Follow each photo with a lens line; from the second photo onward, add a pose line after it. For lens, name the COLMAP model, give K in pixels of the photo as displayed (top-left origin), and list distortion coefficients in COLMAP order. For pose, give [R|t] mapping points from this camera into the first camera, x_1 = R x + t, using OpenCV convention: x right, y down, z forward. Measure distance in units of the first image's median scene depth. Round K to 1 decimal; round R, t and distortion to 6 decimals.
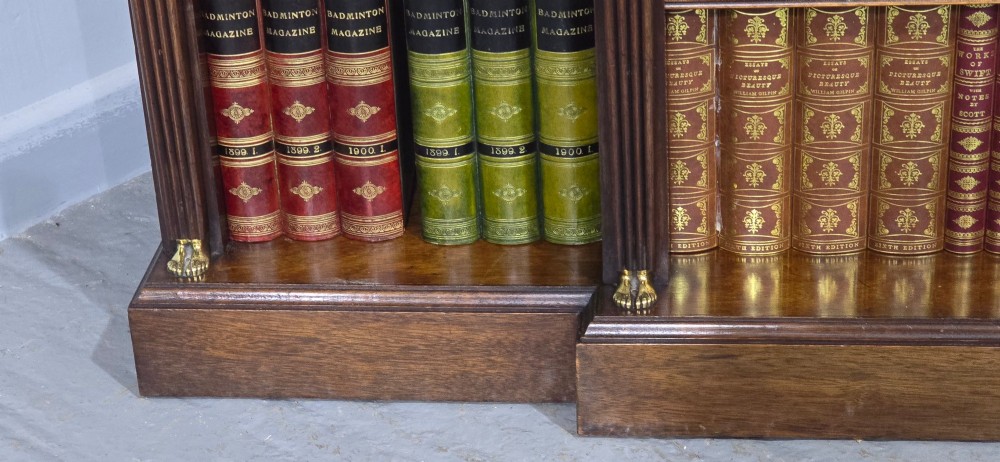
lens RADIAL K [[2136.9, 0, 504.3], [0, 2136.9, 231.1], [0, 0, 1]] dist [-0.063862, 0.000000]
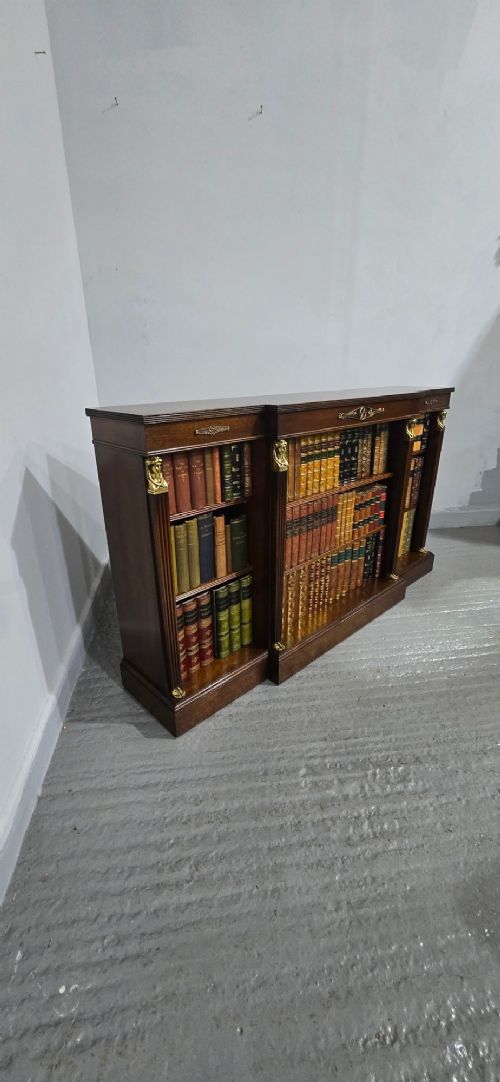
lens RADIAL K [[436.3, 0, 252.8], [0, 436.3, 544.2], [0, 0, 1]] dist [-0.008492, 0.000677]
pose [[0.667726, -0.248186, 0.701816, -0.511363], [0.341250, 0.939941, 0.007720, -0.181347], [-0.661582, 0.234340, 0.712316, 0.365141]]
